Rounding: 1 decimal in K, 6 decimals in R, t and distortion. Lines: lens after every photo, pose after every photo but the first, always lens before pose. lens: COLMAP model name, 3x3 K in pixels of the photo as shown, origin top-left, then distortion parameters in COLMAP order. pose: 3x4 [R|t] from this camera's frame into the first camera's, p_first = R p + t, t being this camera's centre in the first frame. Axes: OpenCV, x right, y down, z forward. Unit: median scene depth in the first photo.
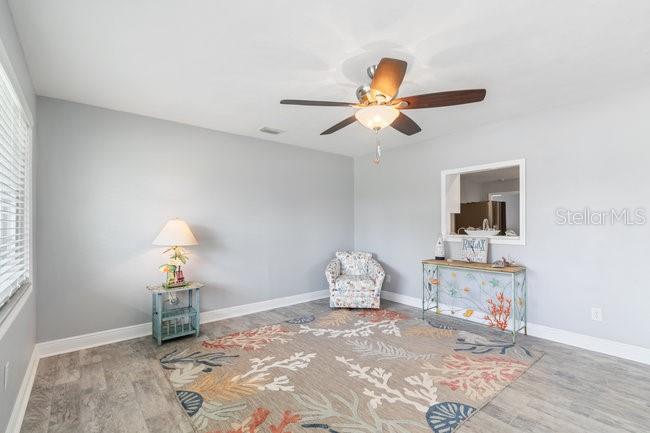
lens RADIAL K [[296.4, 0, 327.5], [0, 296.4, 221.1], [0, 0, 1]] dist [-0.001600, 0.001304]
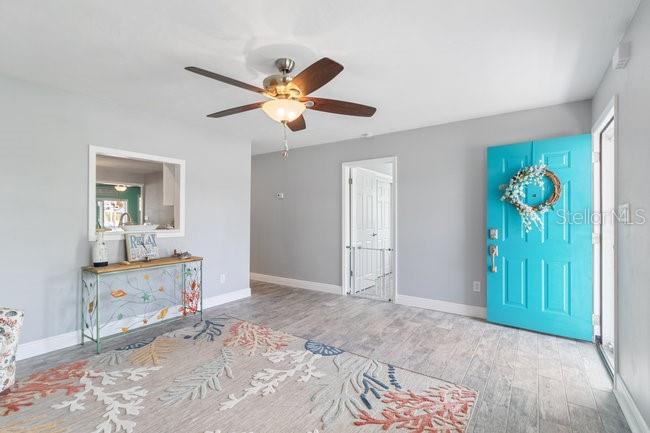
lens RADIAL K [[296.4, 0, 327.4], [0, 296.4, 216.3], [0, 0, 1]] dist [-0.001600, 0.001304]
pose [[-0.265979, 0.003760, 0.963971, -0.624430], [-0.011572, 0.999908, -0.007094, 0.006147], [-0.963909, -0.013042, -0.265911, 0.839695]]
